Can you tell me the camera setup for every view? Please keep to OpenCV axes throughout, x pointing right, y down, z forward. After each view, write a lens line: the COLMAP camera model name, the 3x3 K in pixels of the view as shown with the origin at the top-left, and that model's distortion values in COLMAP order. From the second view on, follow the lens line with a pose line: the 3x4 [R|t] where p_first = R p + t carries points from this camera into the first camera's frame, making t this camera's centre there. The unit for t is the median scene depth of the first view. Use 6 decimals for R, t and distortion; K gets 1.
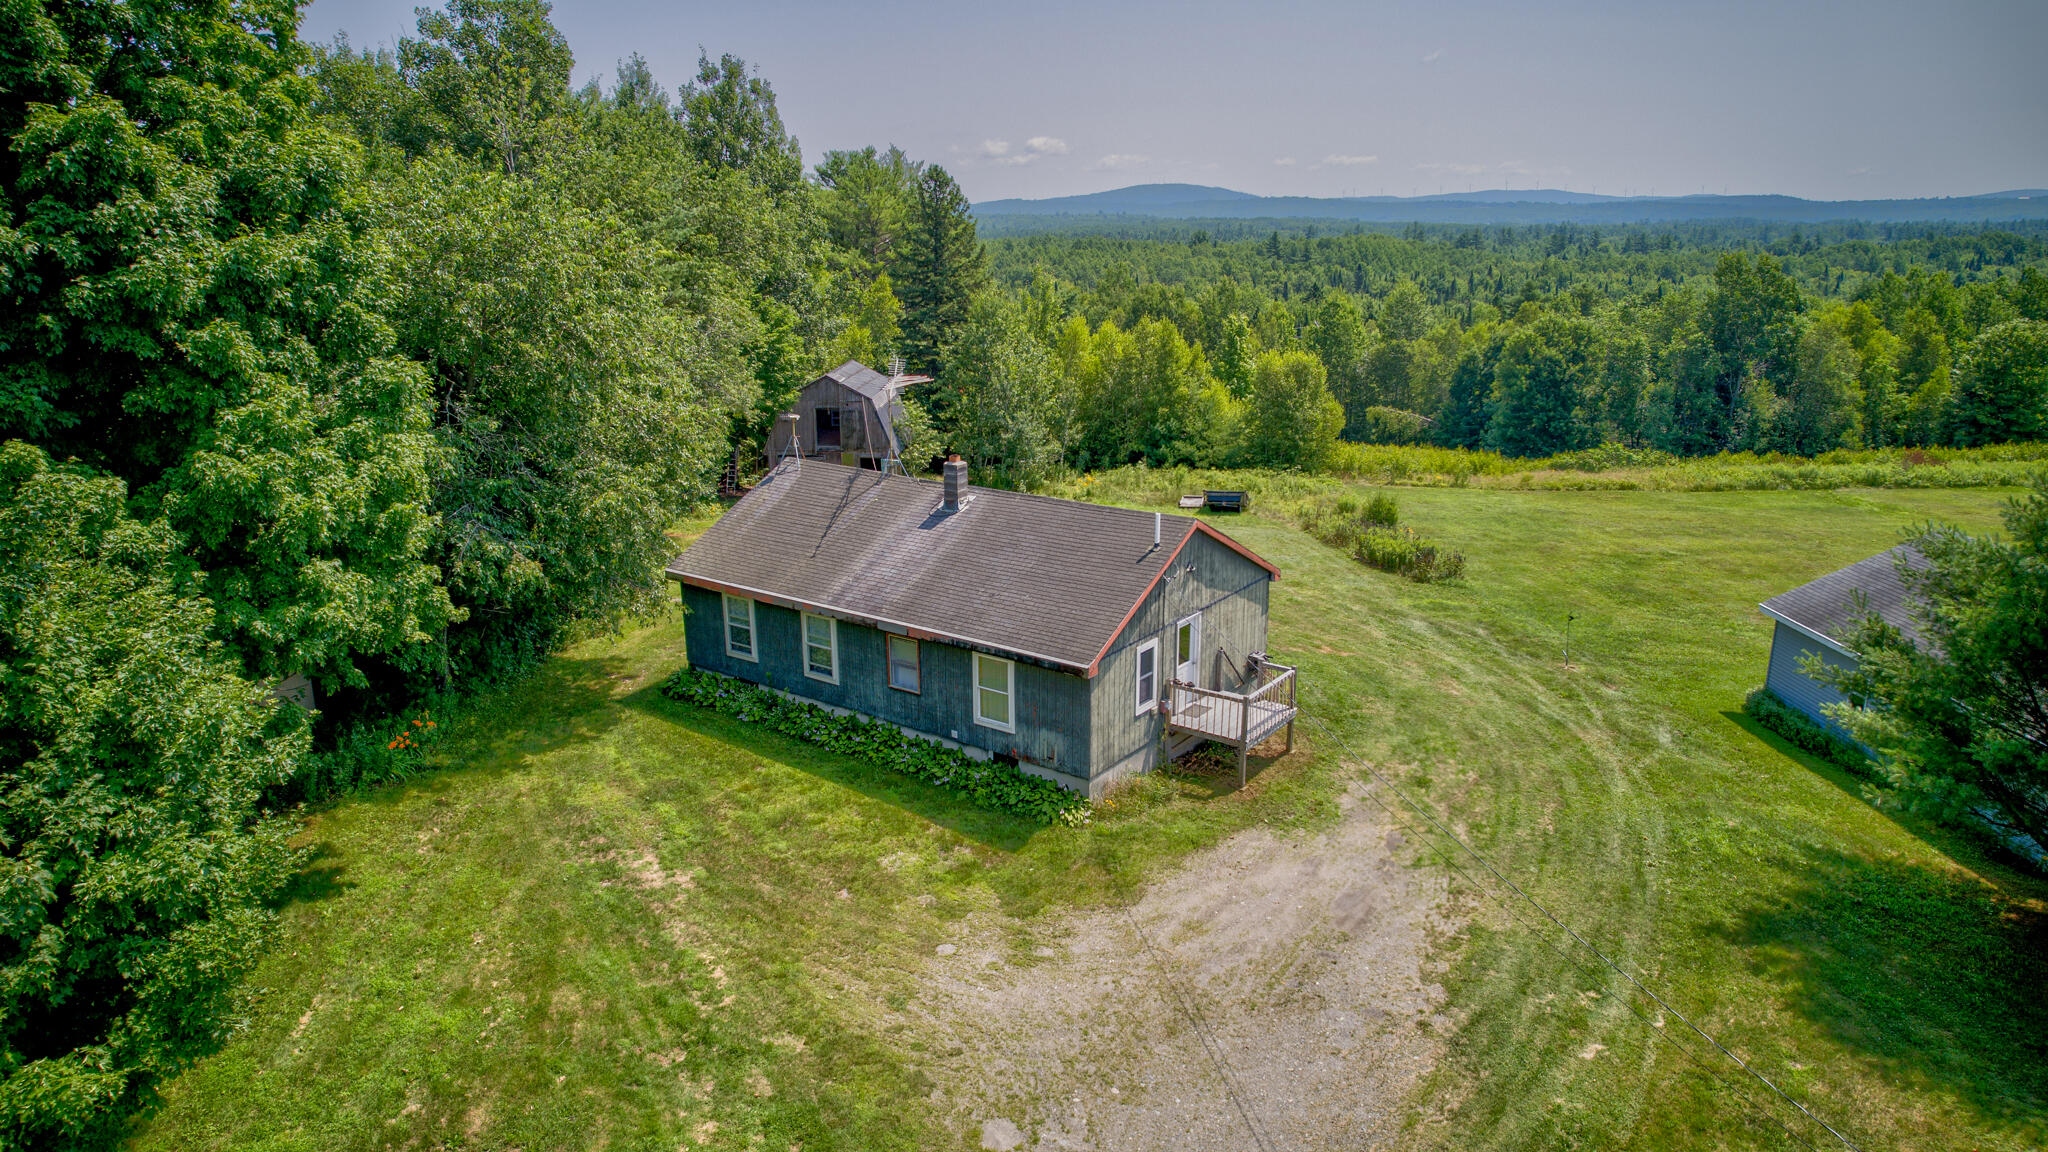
lens RADIAL K [[1325.3, 0, 1024.0], [0, 1325.3, 576.0], [0, 0, 1]] dist [-0.069784, 0.000096]
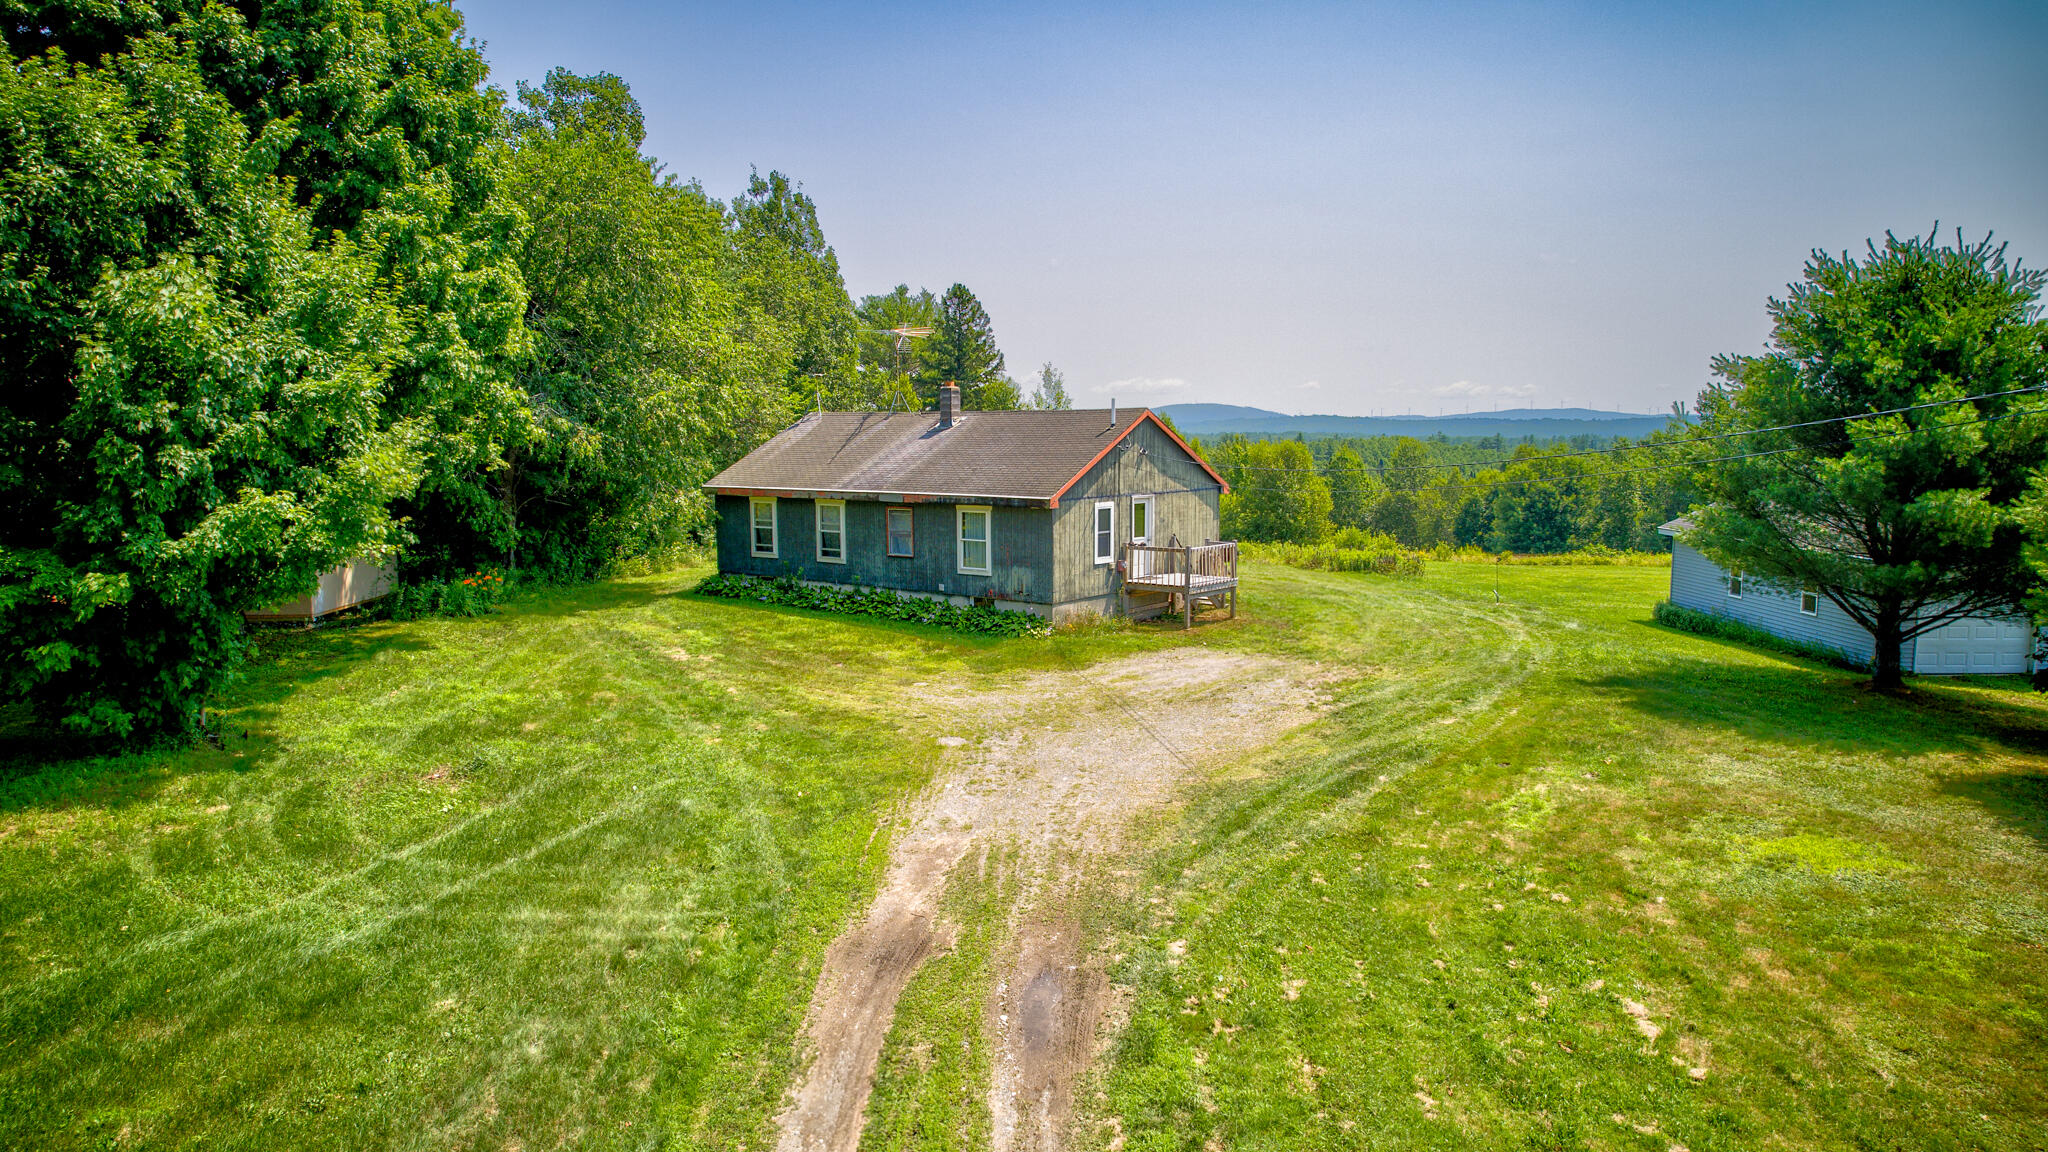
lens RADIAL K [[1325.3, 0, 1024.0], [0, 1325.3, 576.0], [0, 0, 1]] dist [-0.069784, 0.000096]
pose [[0.999614, 0.005301, -0.027271, 0.051147], [-0.009642, 0.986803, -0.161636, 0.292308], [0.026055, 0.161837, 0.986474, -0.152330]]
